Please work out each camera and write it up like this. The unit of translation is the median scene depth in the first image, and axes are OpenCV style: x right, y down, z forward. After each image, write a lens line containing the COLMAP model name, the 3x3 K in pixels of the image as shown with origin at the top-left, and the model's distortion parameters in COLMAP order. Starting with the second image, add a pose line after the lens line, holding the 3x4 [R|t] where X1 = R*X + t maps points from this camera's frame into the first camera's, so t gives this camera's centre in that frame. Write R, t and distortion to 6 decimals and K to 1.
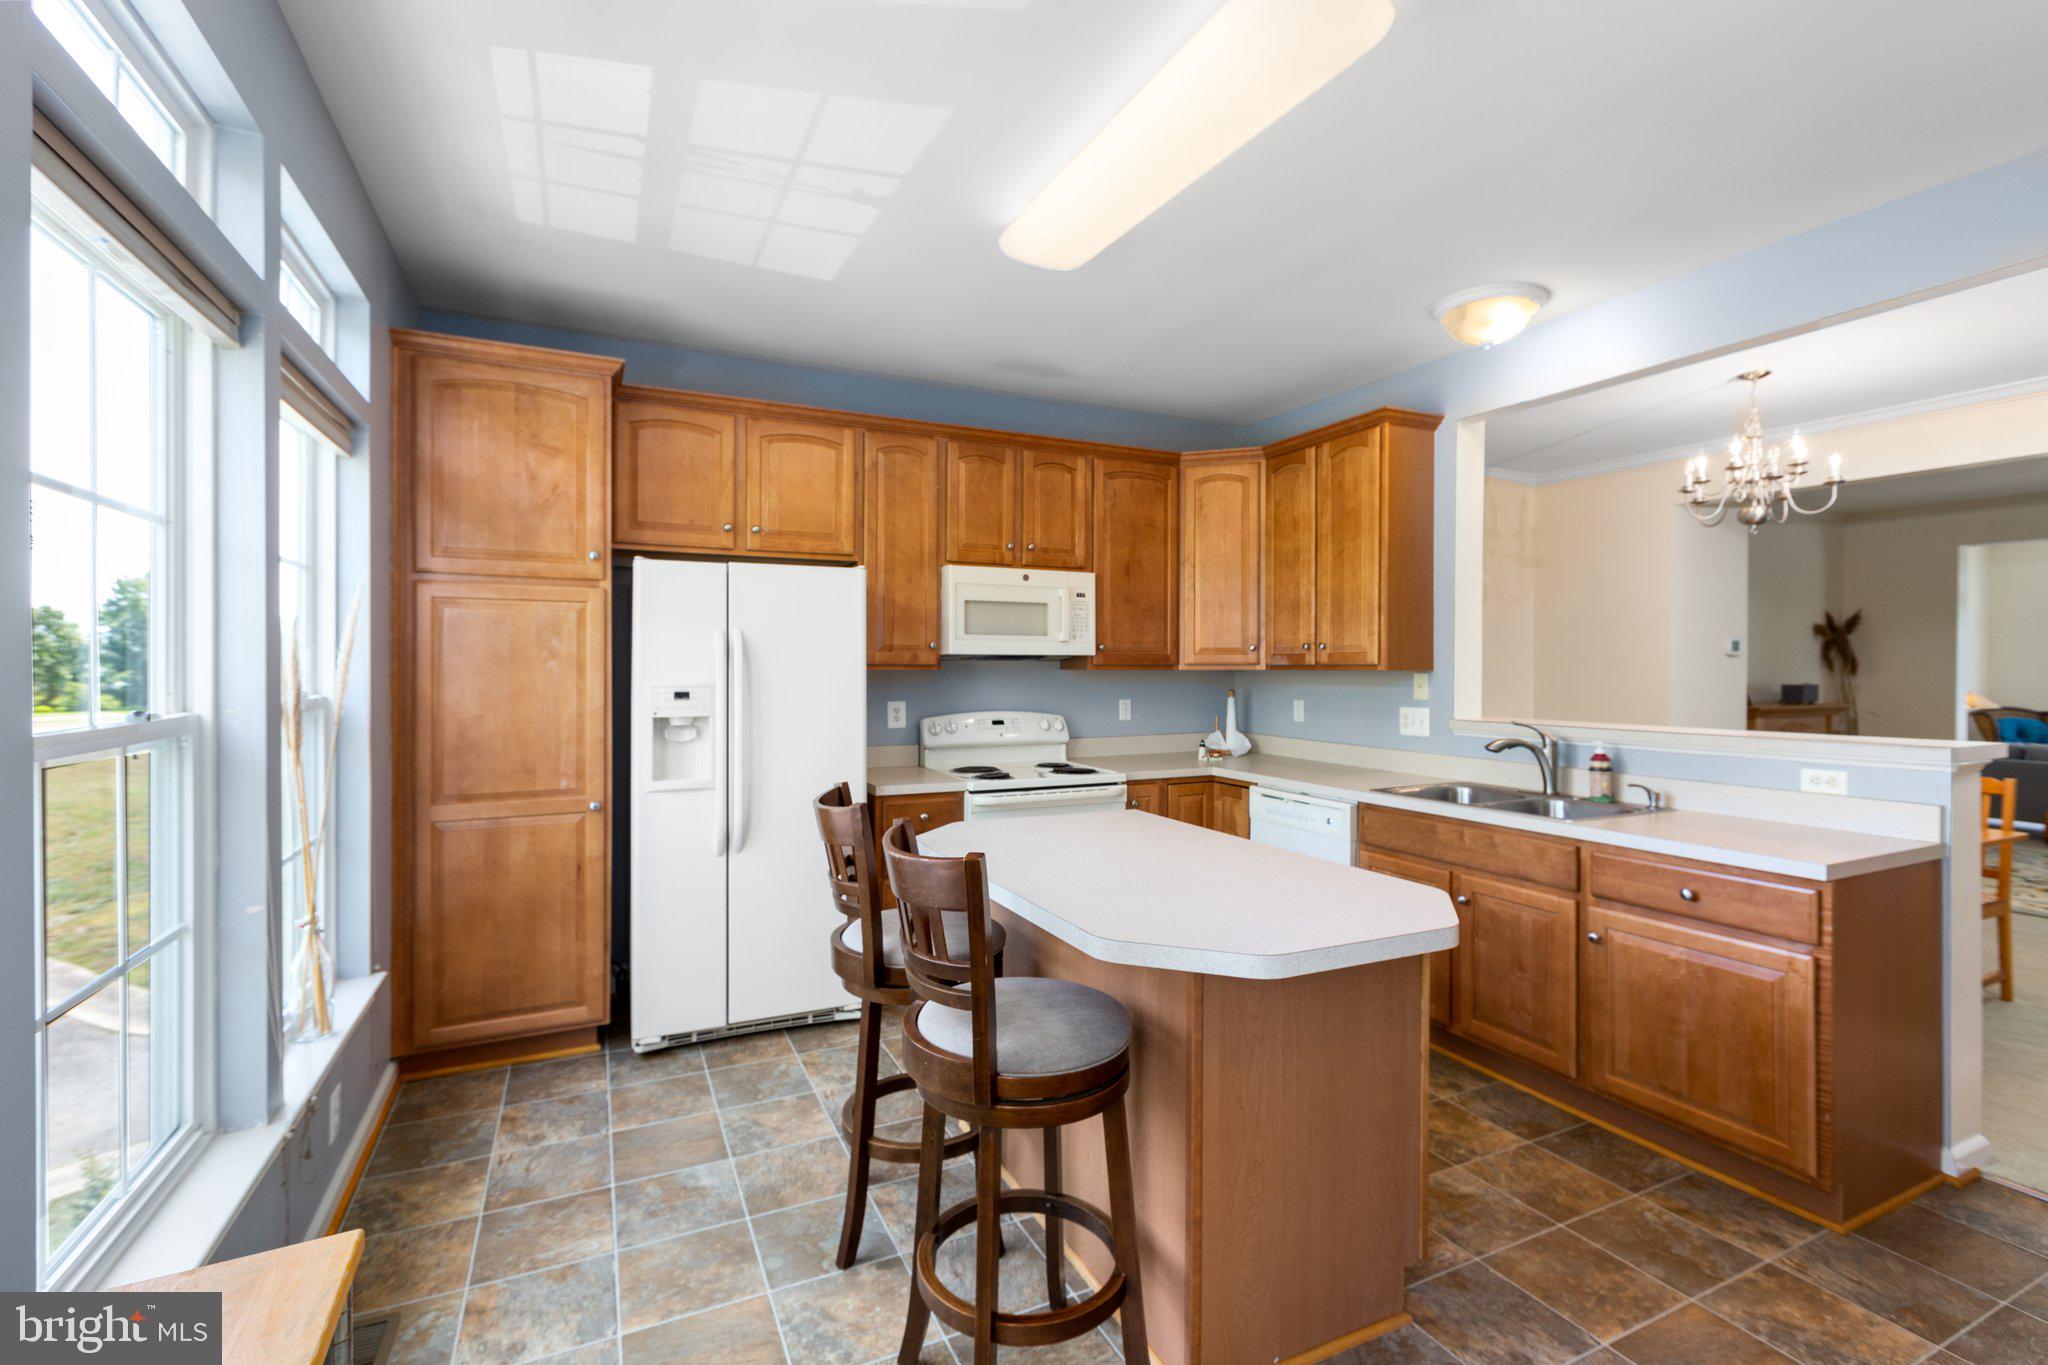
lens RADIAL K [[924.5, 0, 1021.9], [0, 924.5, 670.8], [0, 0, 1]] dist [-0.000197, 0.000043]
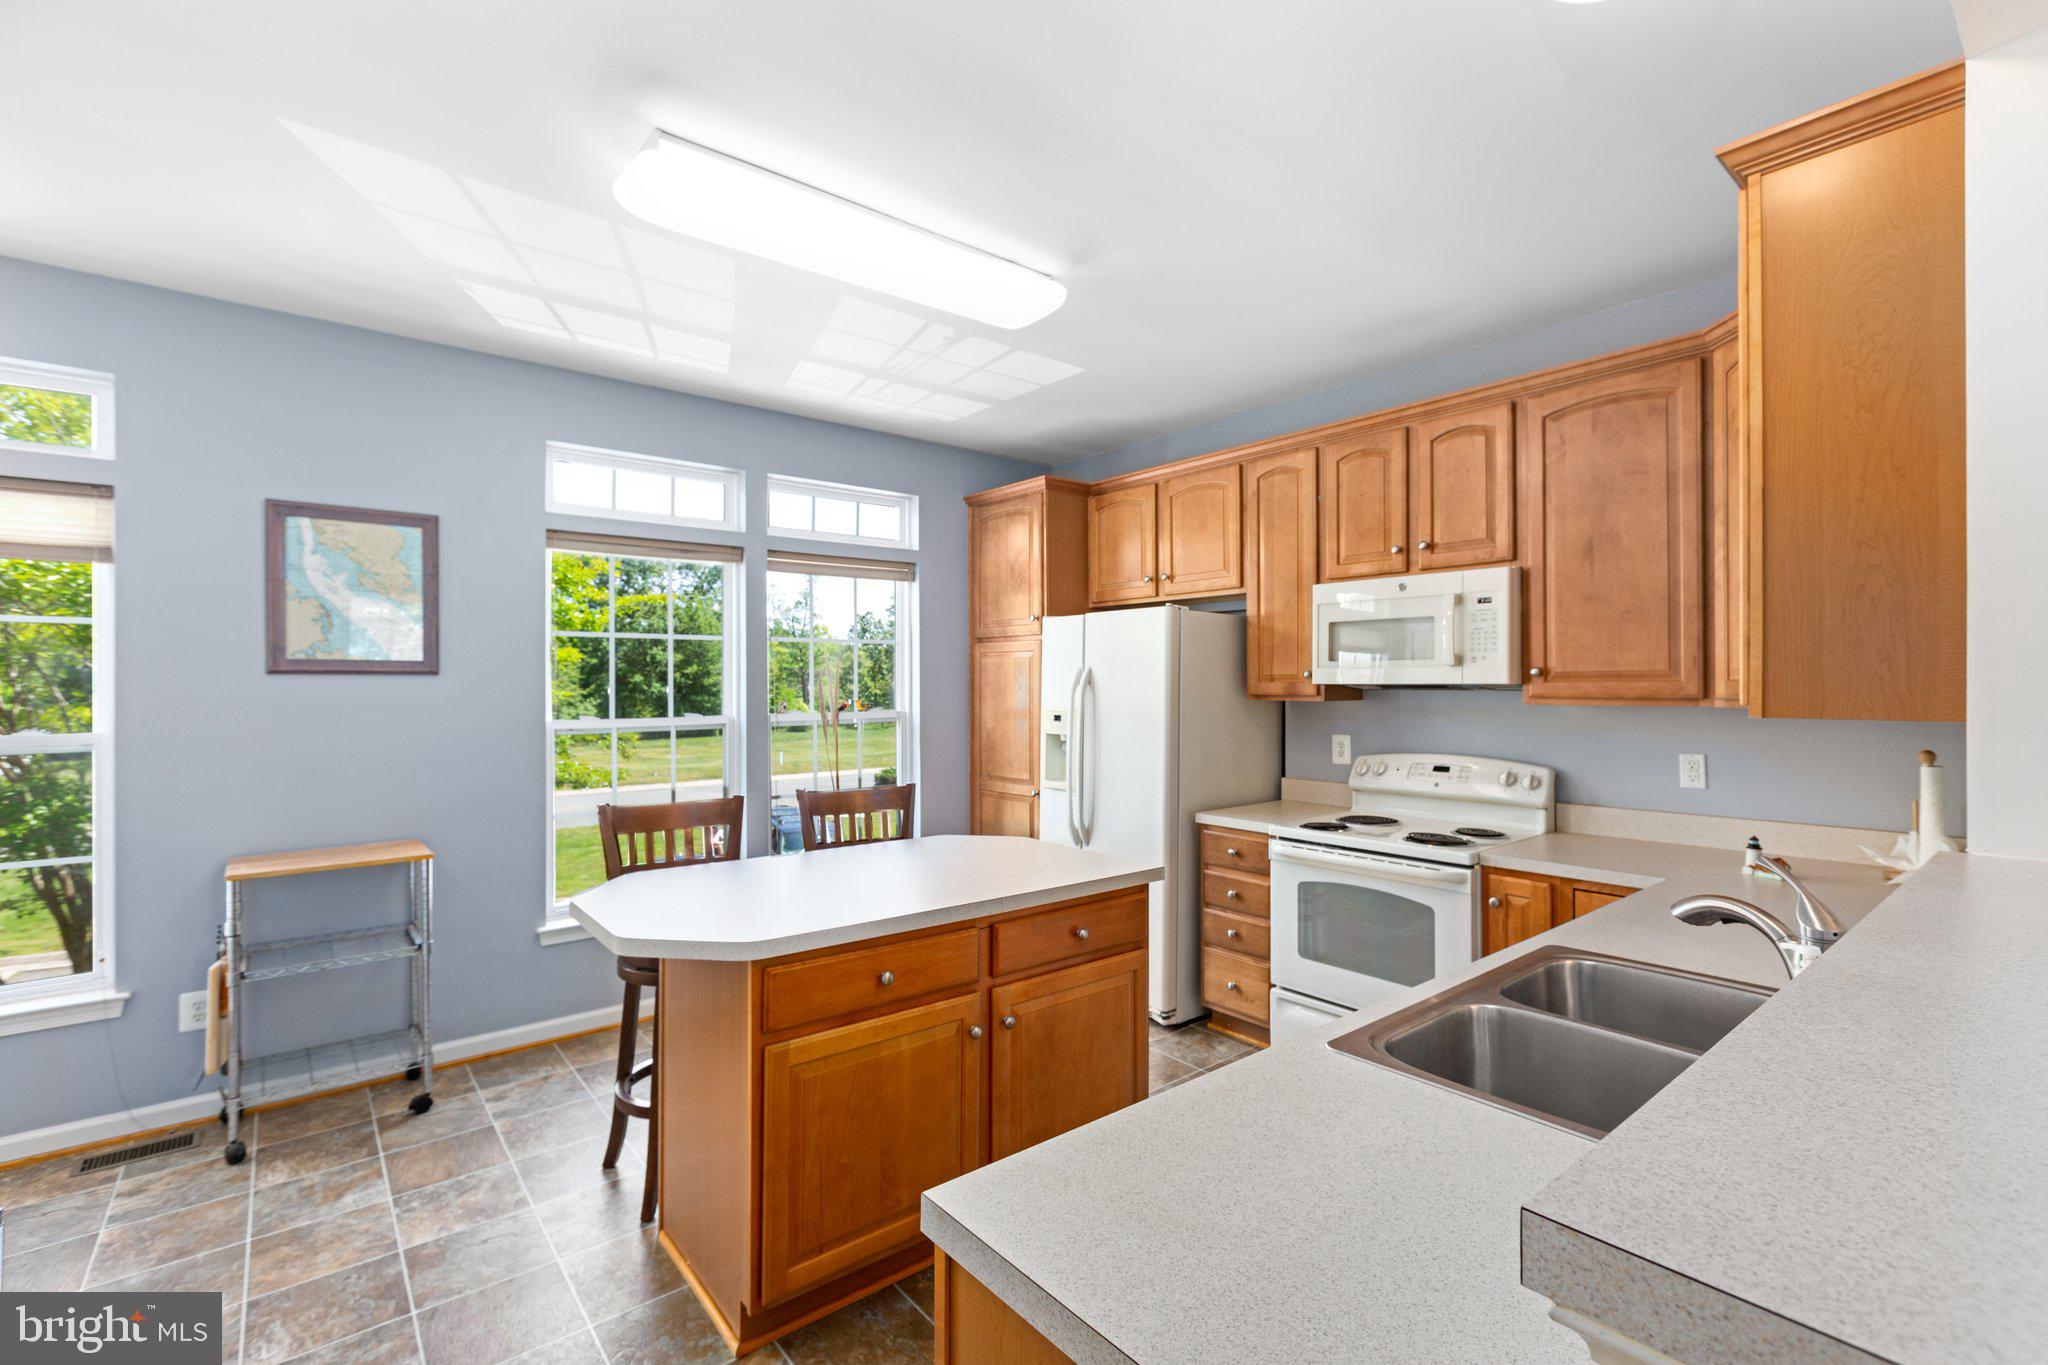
lens RADIAL K [[904.8, 0, 1015.1], [0, 904.8, 688.6], [0, 0, 1]] dist [0.001317, 0.000099]
pose [[0.227914, 0.000375, -0.973681, 0.705473], [-0.003703, 0.999993, -0.000481, -0.012071], [0.973674, 0.003715, 0.227914, 0.513452]]
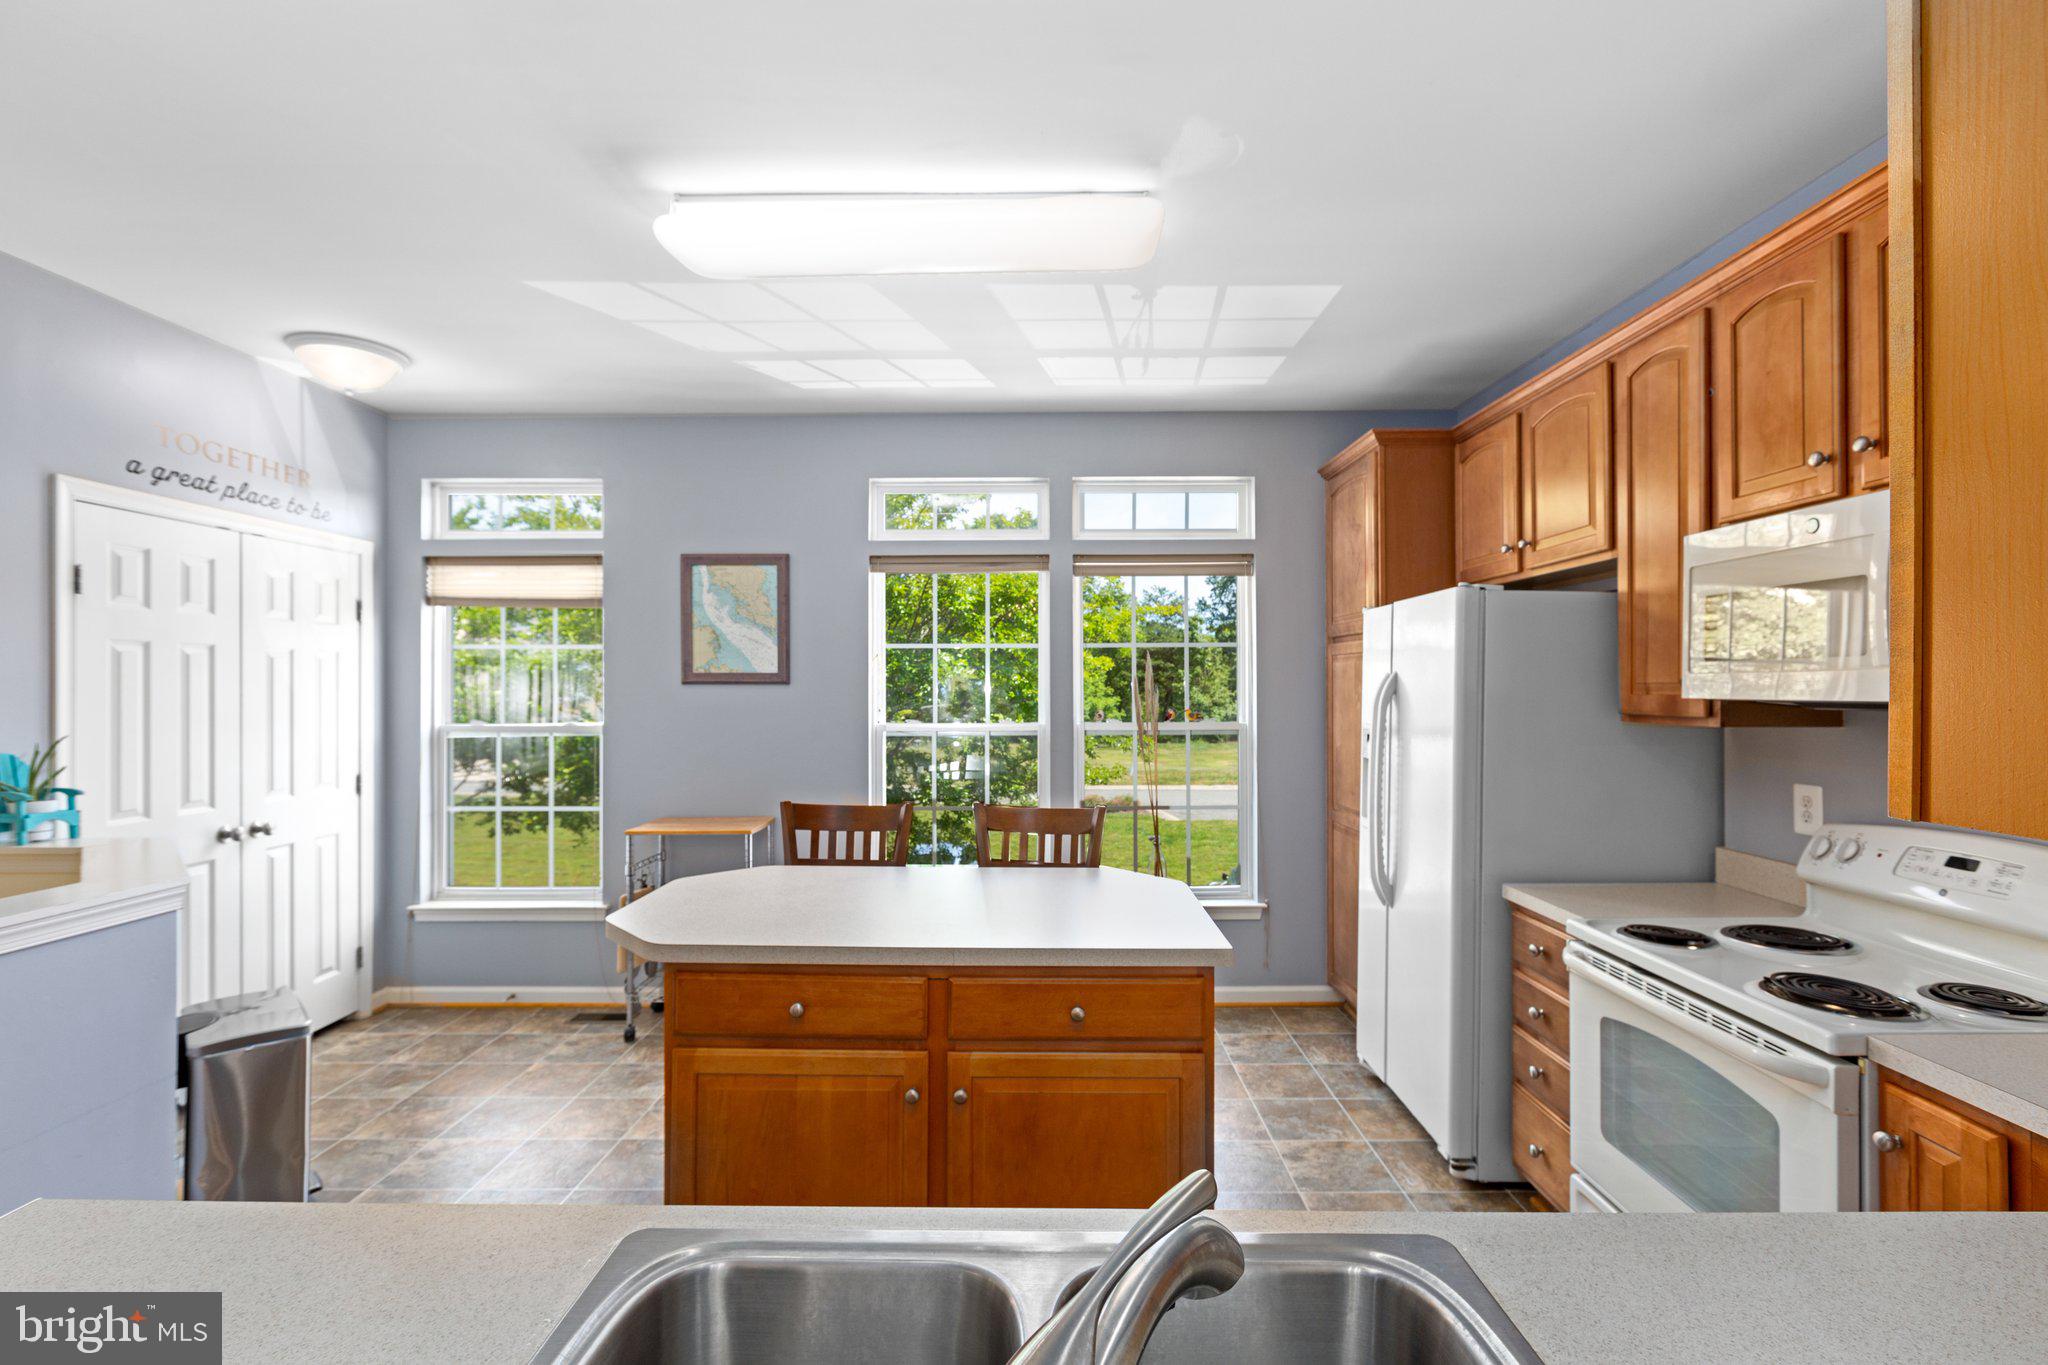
lens RADIAL K [[919.0, 0, 1019.5], [0, 919.0, 688.8], [0, 0, 1]] dist [-0.000273, 0.000149]
pose [[-0.444164, -0.003108, -0.895940, 0.579749], [-0.007763, 0.999970, 0.000379, -0.020935], [0.895912, 0.007124, -0.444175, 0.881201]]
